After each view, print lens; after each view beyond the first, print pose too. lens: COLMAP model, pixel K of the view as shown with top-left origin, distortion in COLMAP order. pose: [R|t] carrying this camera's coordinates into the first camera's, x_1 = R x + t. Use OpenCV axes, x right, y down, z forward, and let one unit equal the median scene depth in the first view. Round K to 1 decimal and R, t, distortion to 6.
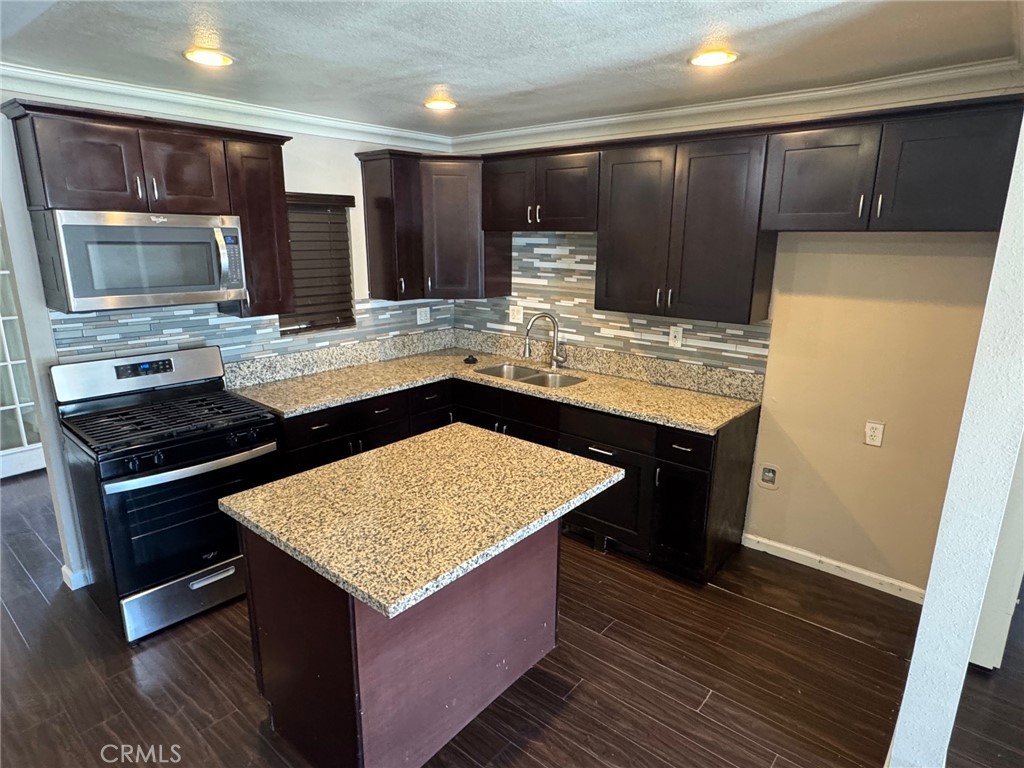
lens RADIAL K [[569.1, 0, 515.5], [0, 569.1, 381.7], [0, 0, 1]] dist [-0.007951, -0.000636]
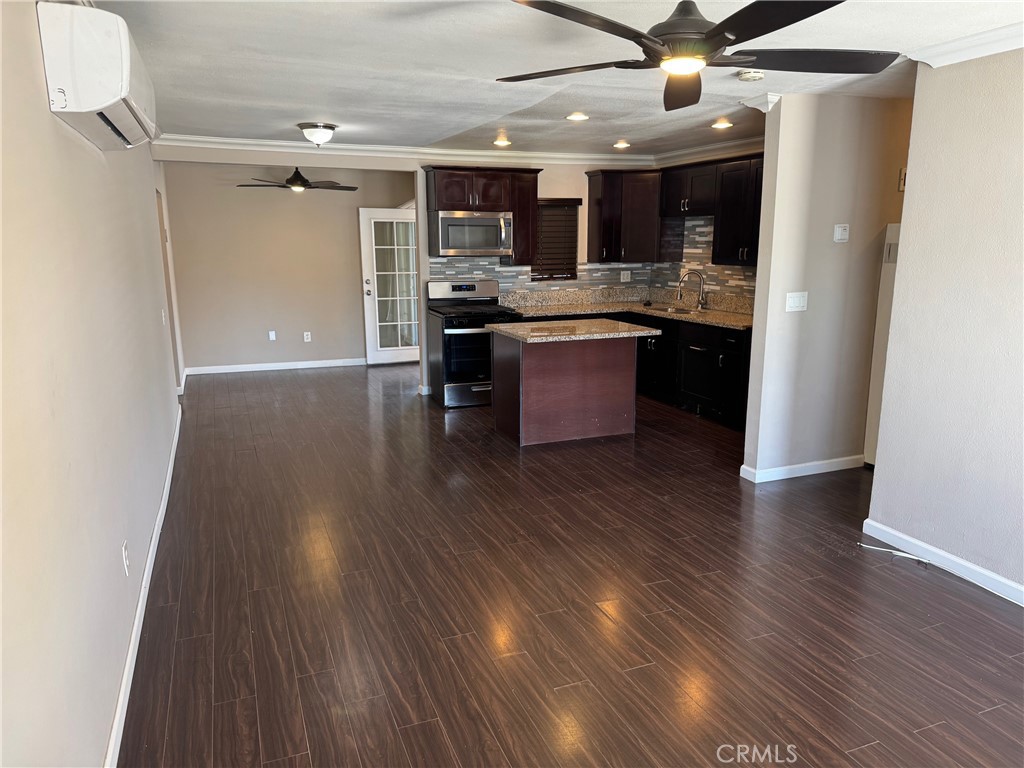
lens RADIAL K [[688.9, 0, 510.4], [0, 688.9, 385.9], [0, 0, 1]] dist [0.001278, -0.002927]
pose [[0.874291, 0.083720, -0.478128, 0.526889], [-0.103349, 0.994534, -0.014839, 0.259235], [0.474272, 0.062388, 0.878165, -0.800530]]
